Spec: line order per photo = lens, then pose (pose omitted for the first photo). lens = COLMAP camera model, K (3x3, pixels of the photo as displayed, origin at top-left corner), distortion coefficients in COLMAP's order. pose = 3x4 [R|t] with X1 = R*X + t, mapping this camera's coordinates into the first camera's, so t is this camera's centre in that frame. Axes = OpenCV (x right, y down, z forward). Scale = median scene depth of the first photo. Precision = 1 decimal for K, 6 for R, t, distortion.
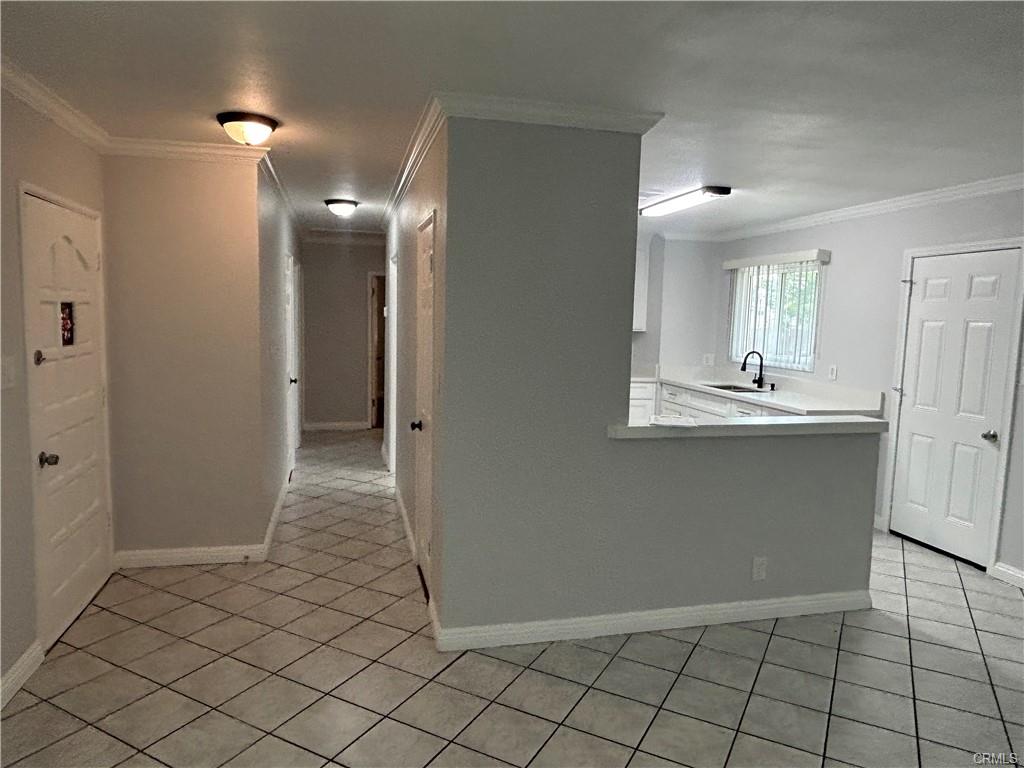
lens RADIAL K [[678.5, 0, 511.9], [0, 678.5, 387.6], [0, 0, 1]] dist [-0.002178, -0.006291]
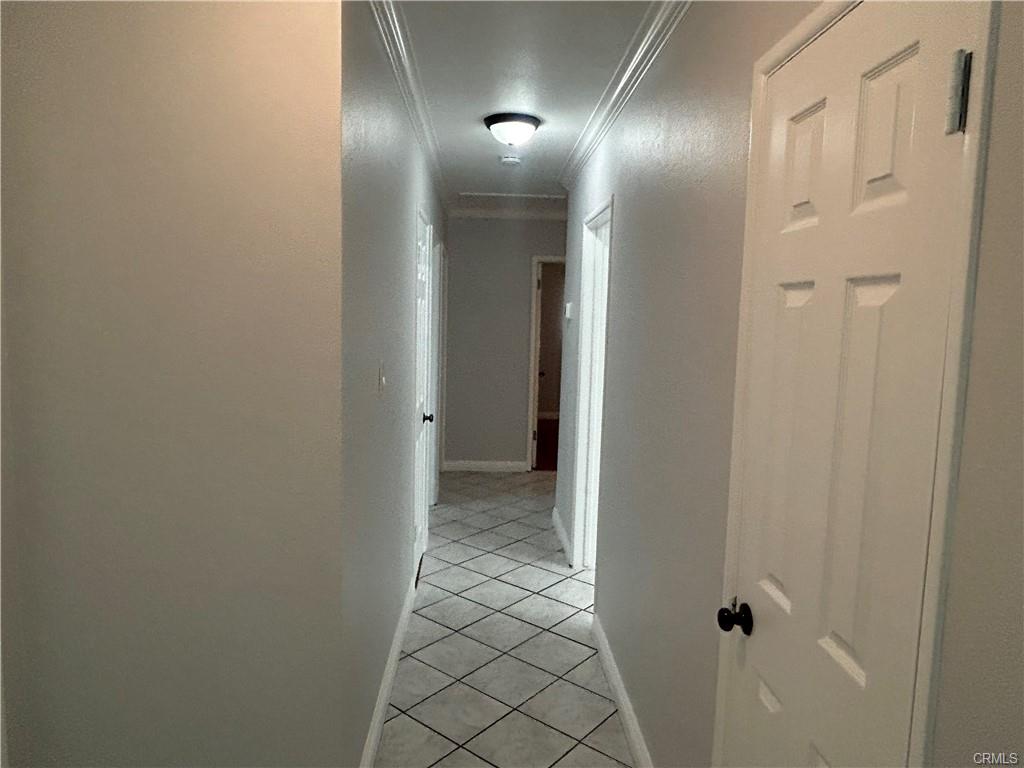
lens RADIAL K [[678.5, 0, 511.9], [0, 678.5, 387.6], [0, 0, 1]] dist [-0.002178, -0.006291]
pose [[0.979623, 0.022980, -0.199526, -0.116777], [-0.023648, 0.999720, -0.000968, -0.039499], [0.199448, 0.005666, 0.979892, 0.386301]]
